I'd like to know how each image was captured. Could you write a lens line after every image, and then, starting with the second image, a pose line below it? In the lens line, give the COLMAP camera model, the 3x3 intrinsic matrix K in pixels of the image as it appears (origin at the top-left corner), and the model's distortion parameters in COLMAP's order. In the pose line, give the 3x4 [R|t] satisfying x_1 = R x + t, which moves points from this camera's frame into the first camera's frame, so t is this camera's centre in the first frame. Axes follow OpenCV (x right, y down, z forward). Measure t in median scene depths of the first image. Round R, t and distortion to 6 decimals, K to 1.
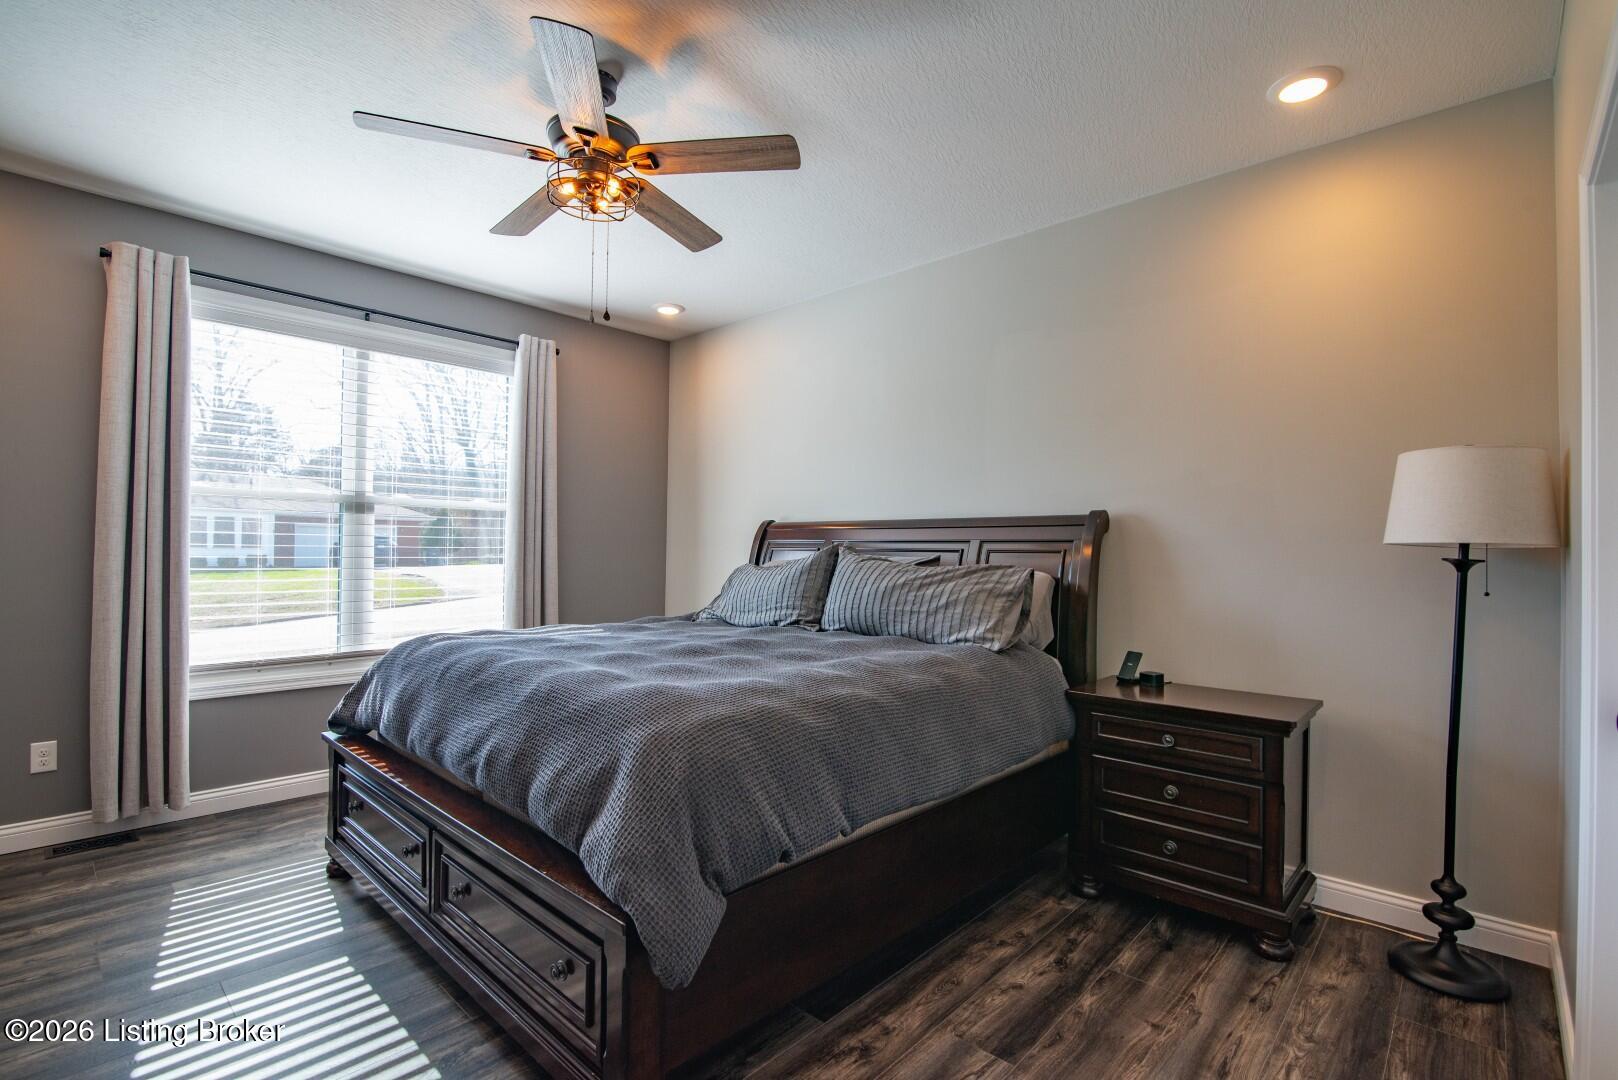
lens RADIAL K [[749.8, 0, 798.4], [0, 749.8, 543.5], [0, 0, 1]] dist [-0.022065, 0.001275]
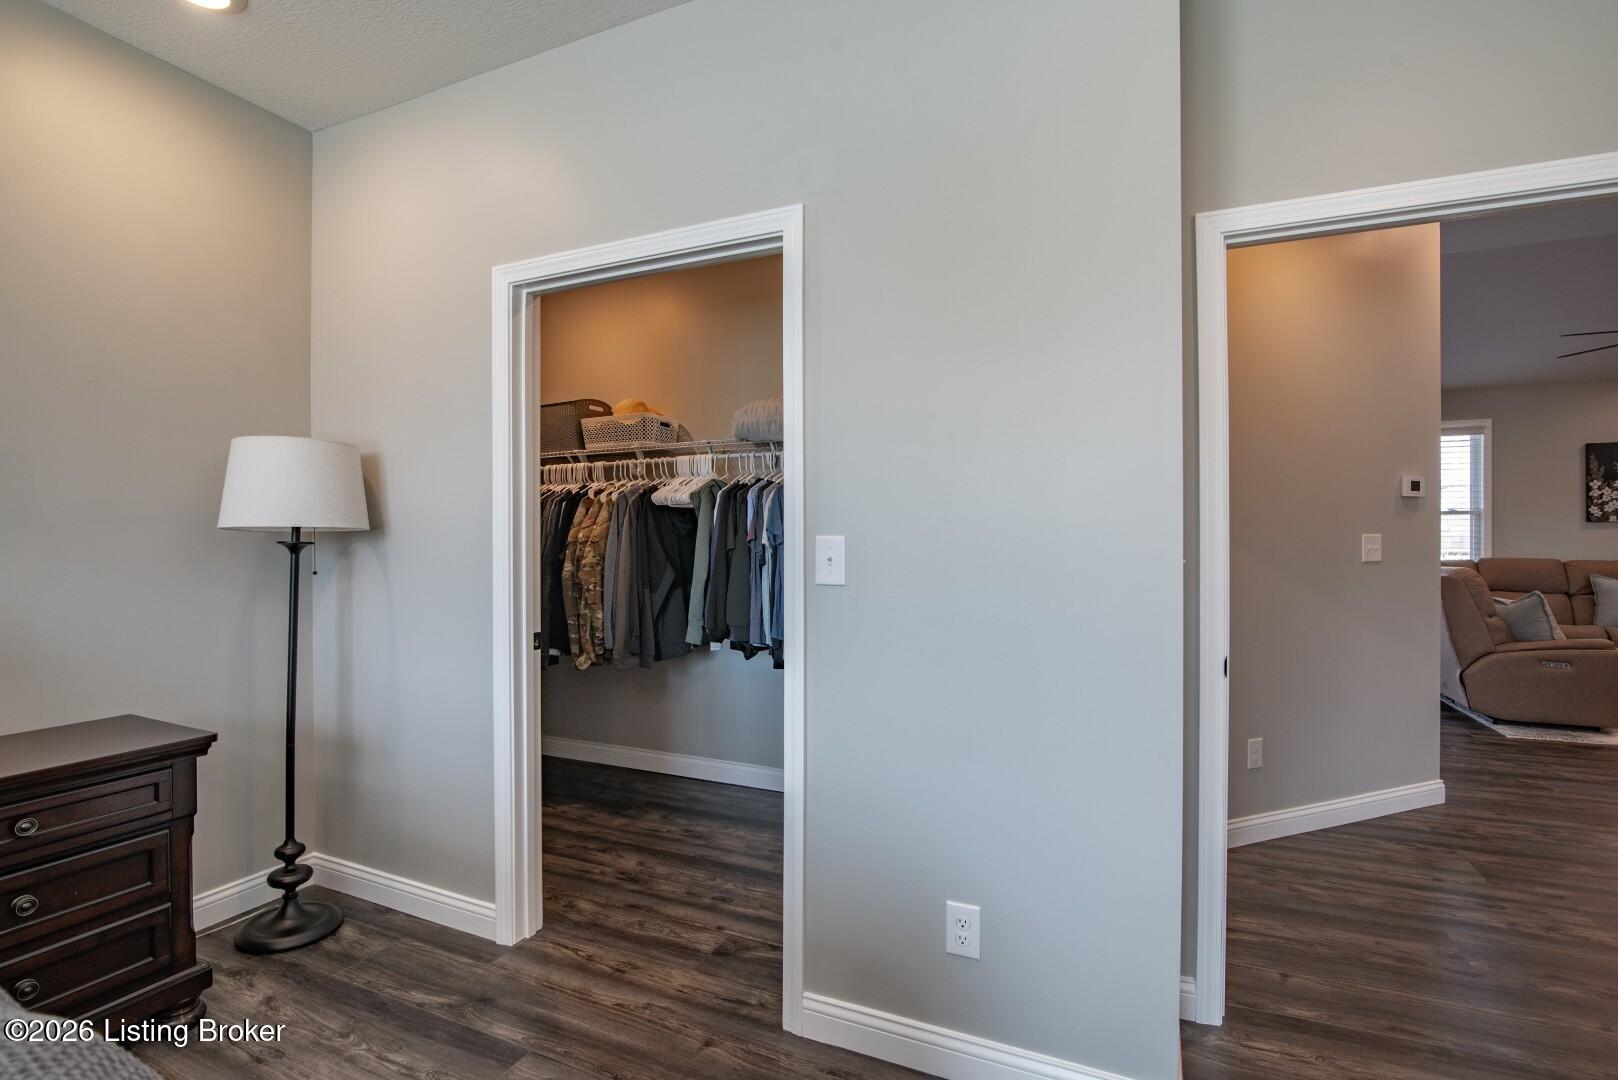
lens RADIAL K [[749.8, 0, 799.3], [0, 749.8, 530.4], [0, 0, 1]] dist [-0.022065, 0.001275]
pose [[-0.306837, -0.007755, 0.951731, -0.364194], [-0.015063, 0.999881, 0.003291, -0.010440], [-0.951643, -0.013326, -0.306917, 0.631377]]
